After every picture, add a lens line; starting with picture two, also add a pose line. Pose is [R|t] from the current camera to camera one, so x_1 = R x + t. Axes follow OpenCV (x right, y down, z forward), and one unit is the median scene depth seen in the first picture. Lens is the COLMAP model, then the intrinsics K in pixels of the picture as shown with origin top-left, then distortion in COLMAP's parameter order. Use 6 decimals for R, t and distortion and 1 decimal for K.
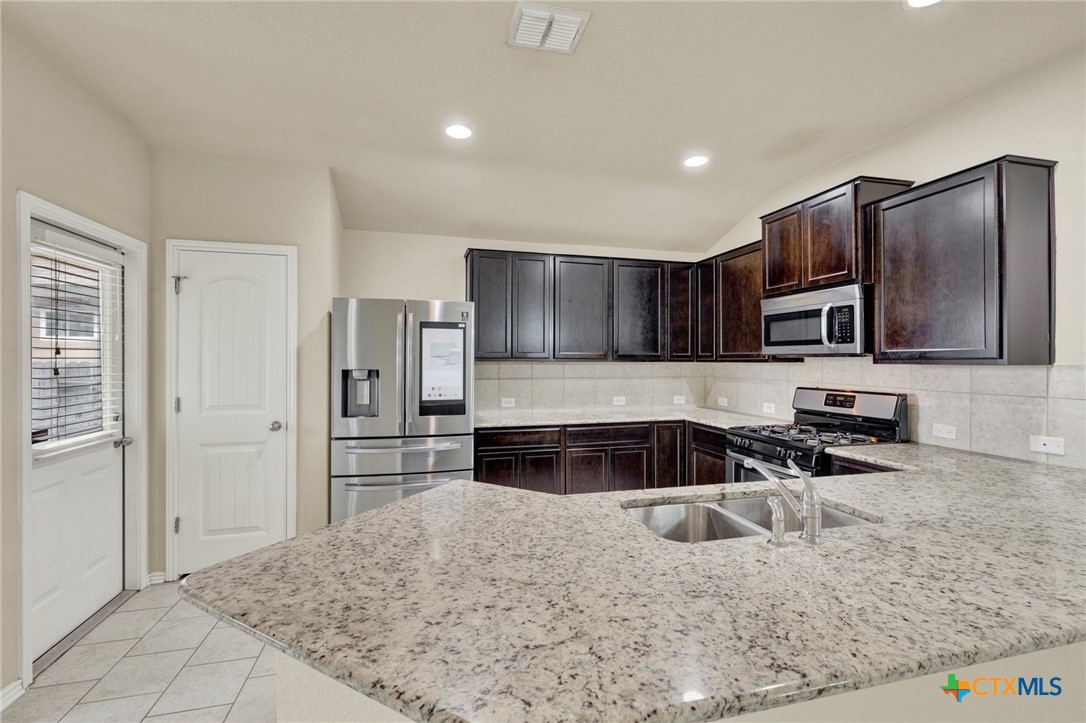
lens RADIAL K [[464.5, 0, 536.4], [0, 464.5, 357.1], [0, 0, 1]] dist [0.000137, -0.000154]
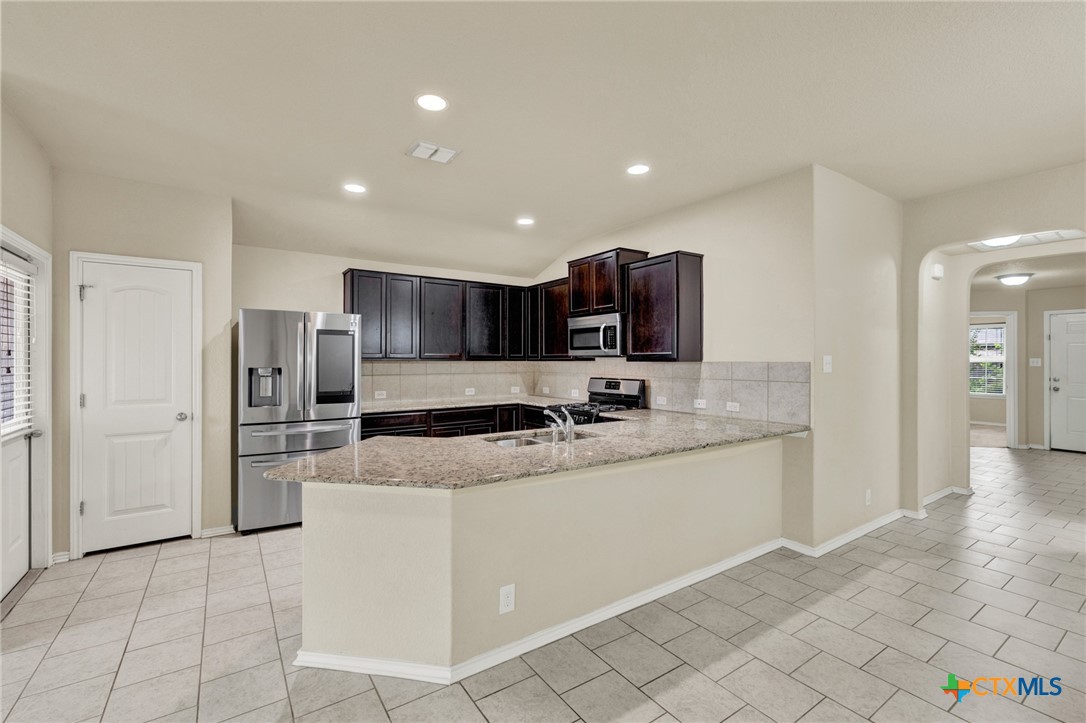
lens RADIAL K [[464.5, 0, 534.5], [0, 464.5, 358.9], [0, 0, 1]] dist [0.000137, -0.000154]
pose [[0.944535, -0.001332, 0.328407, -0.113038], [0.000005, 0.999992, 0.004042, -0.001337], [-0.328410, -0.003816, 0.944528, -0.405560]]
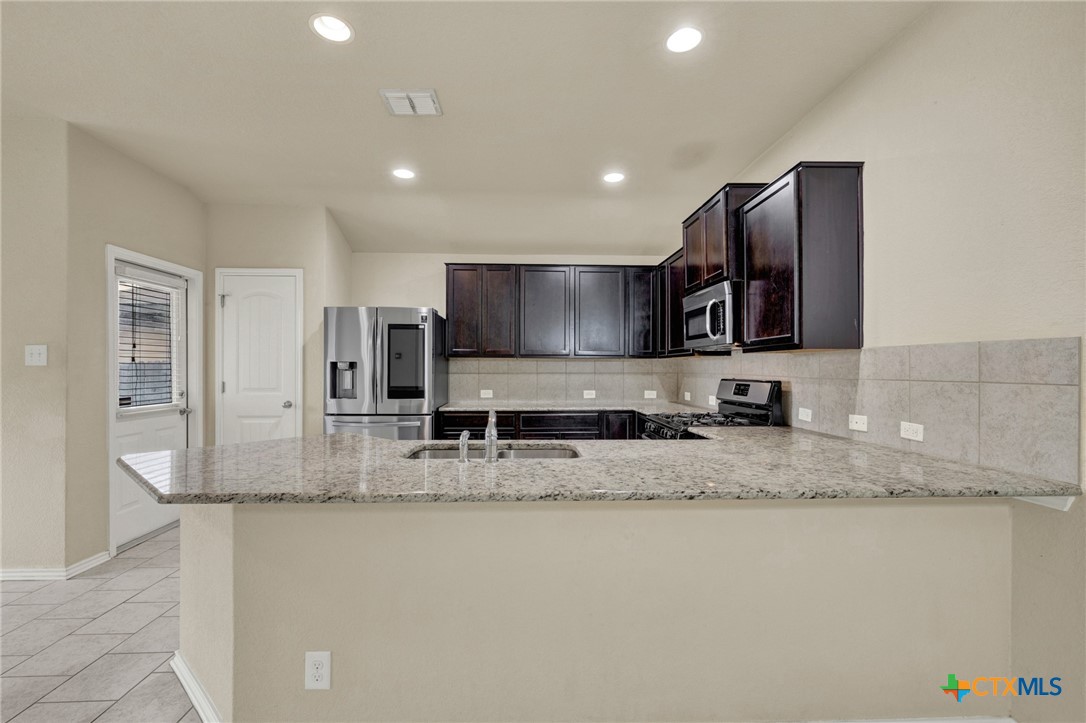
lens RADIAL K [[464.5, 0, 530.4], [0, 464.5, 365.9], [0, 0, 1]] dist [0.000137, -0.000154]
pose [[0.977135, -0.000814, -0.212620, 0.419992], [0.001028, 0.999999, 0.000894, 0.038897], [0.212619, -0.001092, 0.977135, -0.161725]]
